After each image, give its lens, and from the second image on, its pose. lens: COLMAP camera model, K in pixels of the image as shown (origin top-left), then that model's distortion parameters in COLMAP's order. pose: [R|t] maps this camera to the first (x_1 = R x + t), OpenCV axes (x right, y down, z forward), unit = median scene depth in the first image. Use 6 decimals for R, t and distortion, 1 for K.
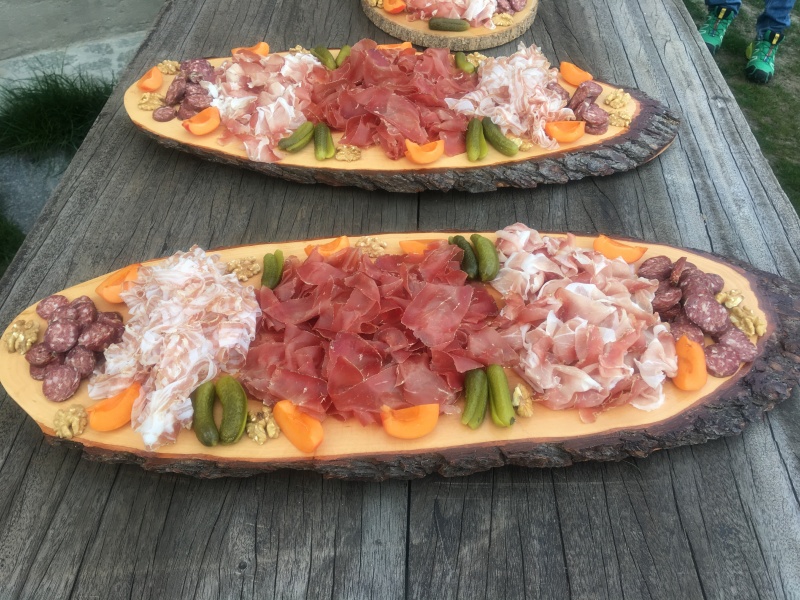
lens RADIAL K [[669.5, 0, 396.7], [0, 669.5, 298.9], [0, 0, 1]] dist [0.066656, -0.098611]
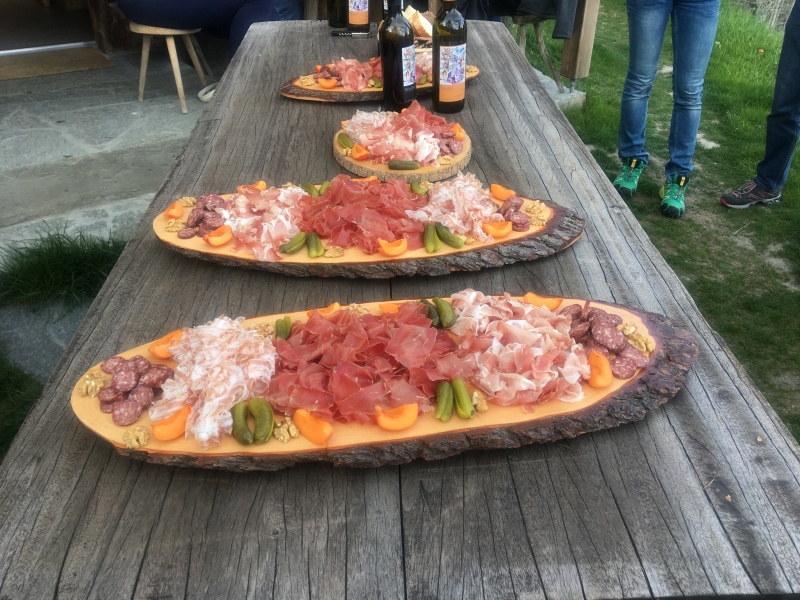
lens RADIAL K [[669.5, 0, 396.7], [0, 669.5, 298.9], [0, 0, 1]] dist [0.066656, -0.098611]
pose [[0.996922, -0.054482, 0.056368, -0.038291], [0.066082, 0.970862, -0.230349, 0.230491], [-0.042176, 0.233365, 0.971474, -0.312377]]
